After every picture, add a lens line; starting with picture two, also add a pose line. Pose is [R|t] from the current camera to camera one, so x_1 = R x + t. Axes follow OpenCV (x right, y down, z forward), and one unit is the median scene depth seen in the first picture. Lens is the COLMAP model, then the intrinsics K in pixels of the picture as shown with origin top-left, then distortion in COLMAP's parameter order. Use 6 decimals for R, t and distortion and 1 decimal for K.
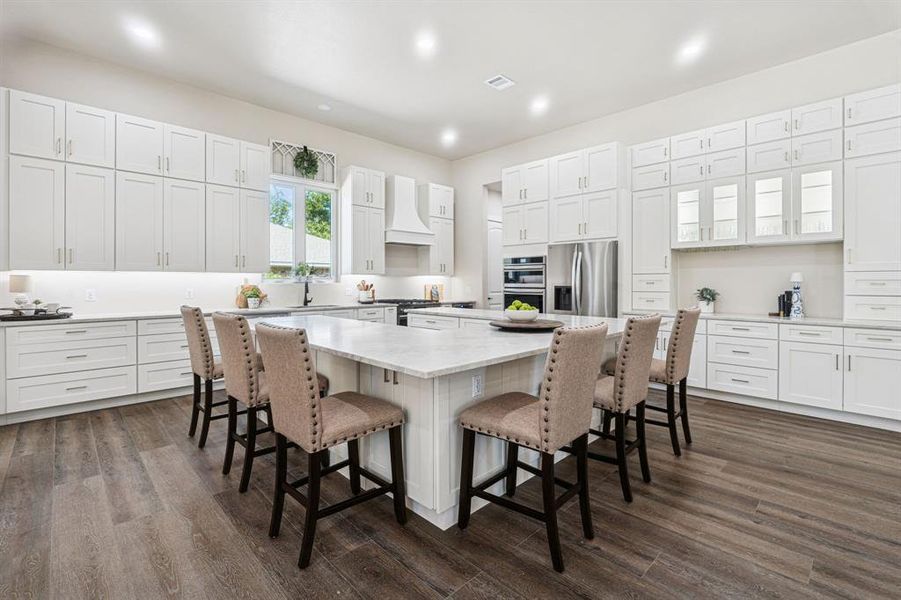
lens RADIAL K [[406.0, 0, 451.6], [0, 406.0, 280.0], [0, 0, 1]] dist [-0.004558, 0.000471]
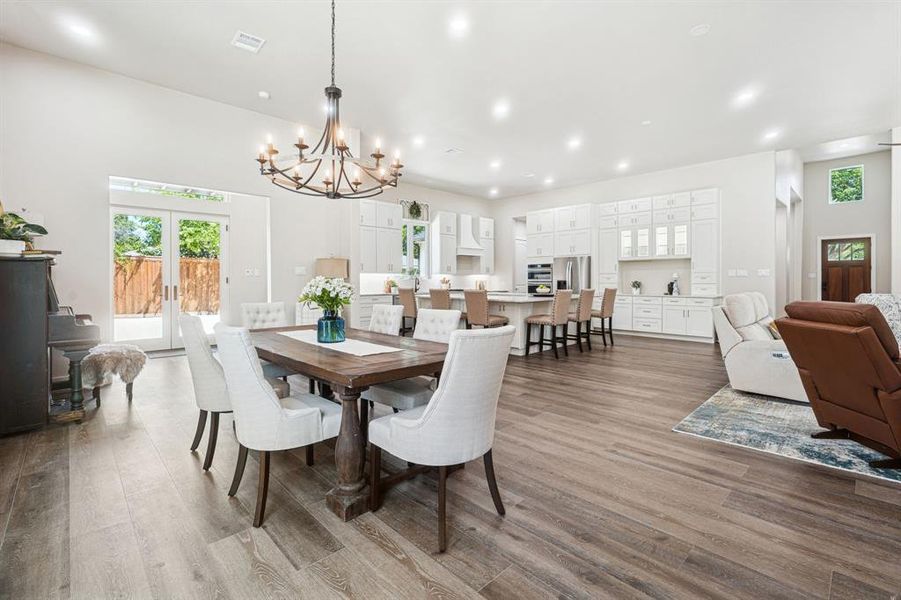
lens RADIAL K [[406.0, 0, 451.6], [0, 406.0, 280.0], [0, 0, 1]] dist [-0.004558, 0.000471]
pose [[0.999950, -0.001379, -0.009942, -0.221534], [0.001395, 0.999998, 0.001597, 0.010605], [0.009940, -0.001610, 0.999949, -0.906156]]
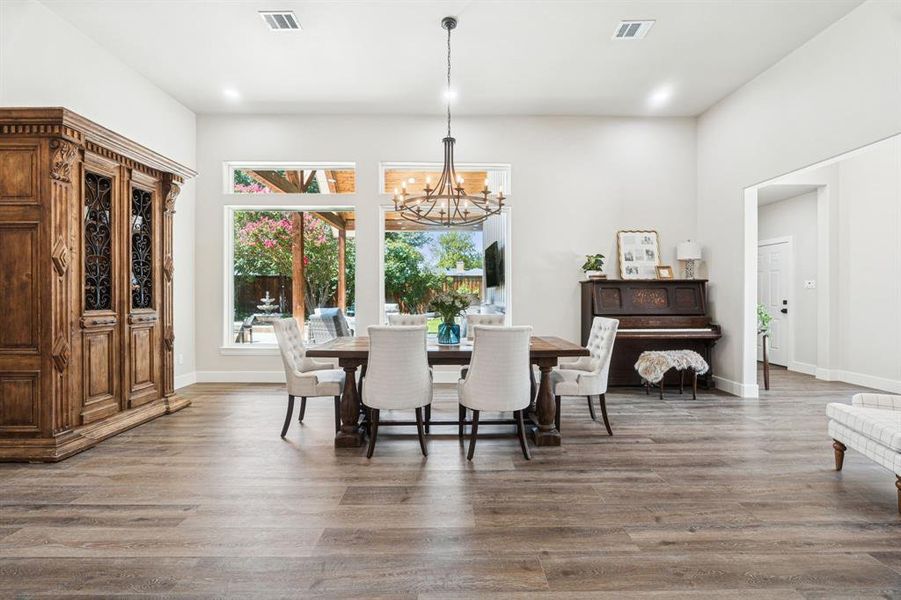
lens RADIAL K [[399.6, 0, 451.5], [0, 399.6, 295.7], [0, 0, 1]] dist [-0.003360, 0.000024]
pose [[-0.691054, 0.001421, -0.722802, 0.121920], [-0.000759, 0.999996, 0.002691, 0.013962], [0.722803, 0.002408, -0.691050, 0.195602]]
